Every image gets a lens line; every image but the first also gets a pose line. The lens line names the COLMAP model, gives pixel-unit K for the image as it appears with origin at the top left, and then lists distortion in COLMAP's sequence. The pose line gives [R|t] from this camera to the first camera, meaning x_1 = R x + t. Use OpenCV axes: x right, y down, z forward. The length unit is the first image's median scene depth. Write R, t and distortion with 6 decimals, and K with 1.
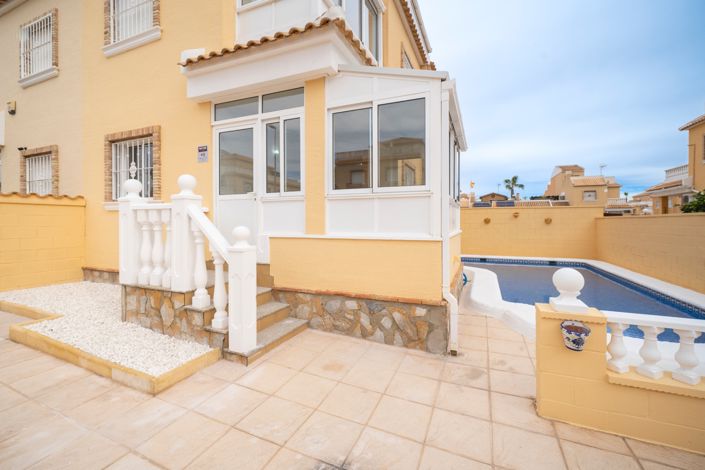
lens RADIAL K [[287.3, 0, 350.0], [0, 287.3, 221.2], [0, 0, 1]] dist [0.006078, -0.001665]
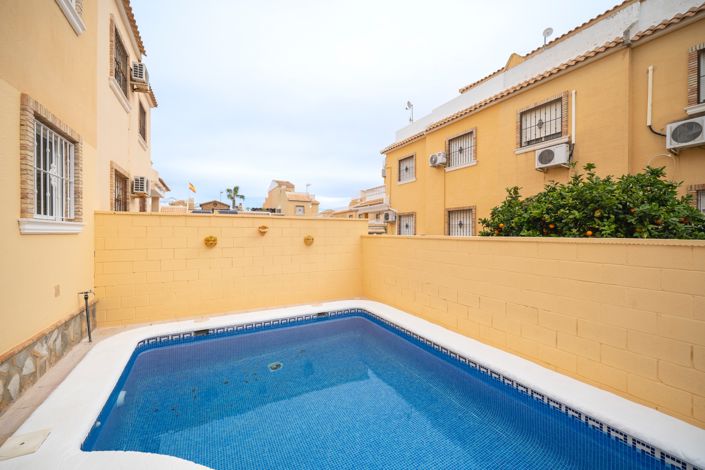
lens RADIAL K [[287.3, 0, 340.9], [0, 287.3, 231.3], [0, 0, 1]] dist [0.006078, -0.001665]
pose [[0.638974, 0.001054, 0.769228, 0.067851], [-0.002140, 0.999998, 0.000407, -0.005832], [-0.769225, -0.001907, 0.638975, 0.144625]]
